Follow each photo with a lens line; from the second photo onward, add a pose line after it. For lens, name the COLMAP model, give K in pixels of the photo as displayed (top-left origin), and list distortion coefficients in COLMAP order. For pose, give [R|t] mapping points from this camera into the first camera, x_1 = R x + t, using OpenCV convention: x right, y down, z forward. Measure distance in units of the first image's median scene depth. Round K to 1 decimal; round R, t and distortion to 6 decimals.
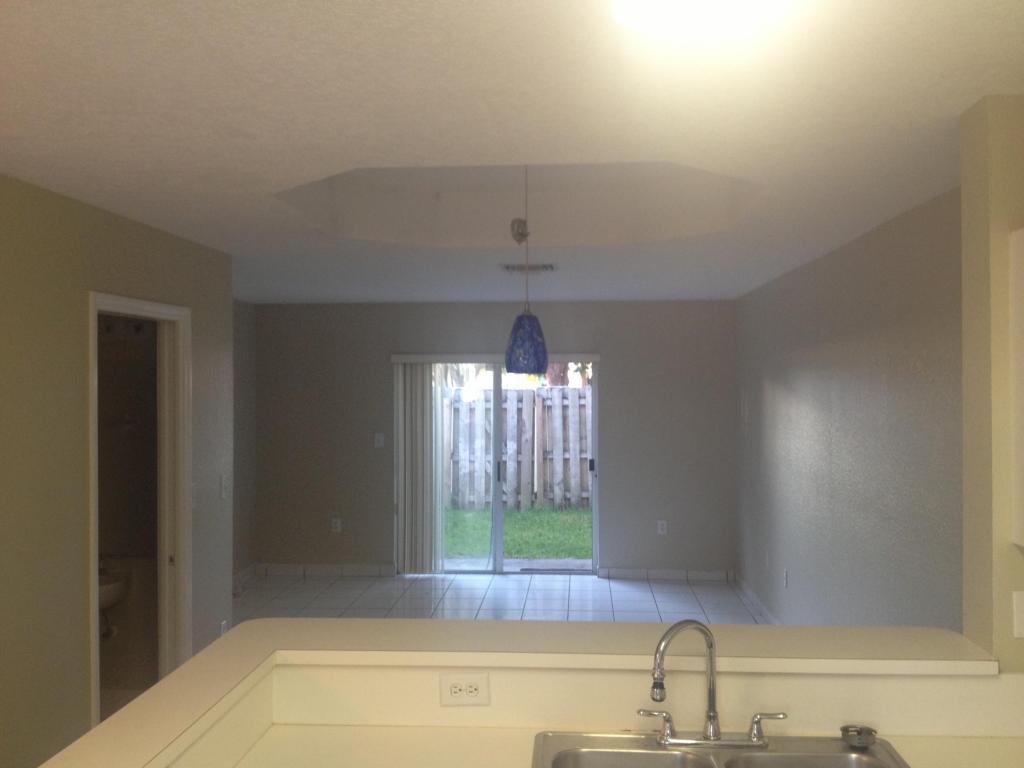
lens RADIAL K [[950.8, 0, 504.7], [0, 950.8, 376.8], [0, 0, 1]] dist [0.206123, -0.426715]
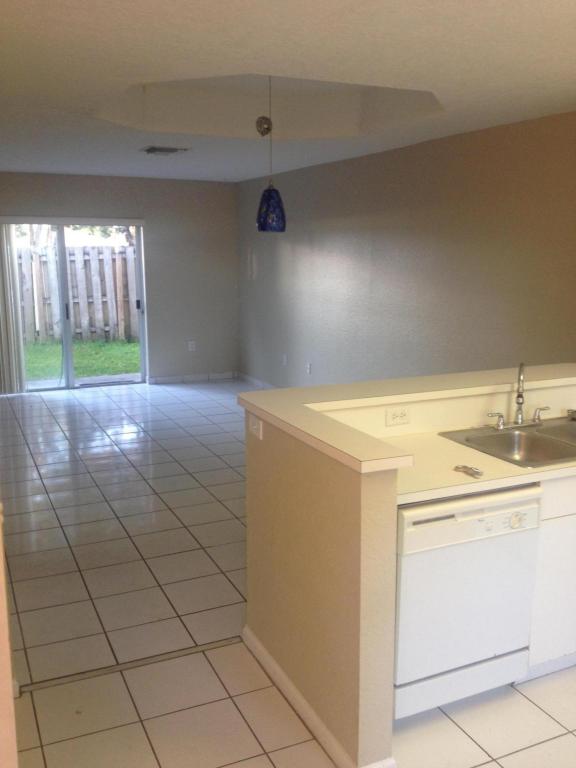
lens RADIAL K [[709.9, 0, 287.5], [0, 709.9, 398.0], [0, 0, 1]] dist [0.162943, -0.414740]
pose [[0.879699, -0.094772, 0.465991, -0.207853], [-0.006677, 0.977381, 0.211383, 0.005919], [-0.475484, -0.189065, 0.859168, 0.000542]]
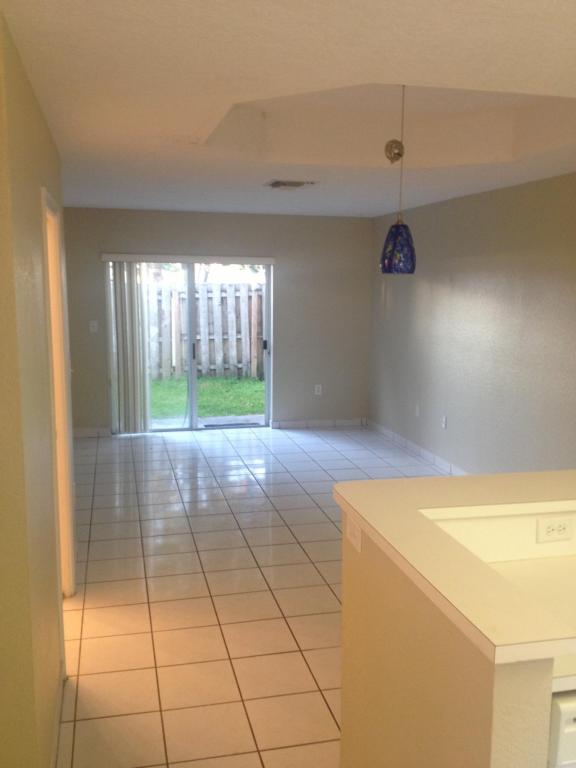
lens RADIAL K [[713.1, 0, 289.8], [0, 713.1, 394.5], [0, 0, 1]] dist [0.206123, -0.426715]
pose [[0.955141, -0.038331, 0.293661, -0.164917], [-0.010391, 0.986640, 0.162581, 0.000152], [-0.295970, -0.158340, 0.941982, 0.061121]]
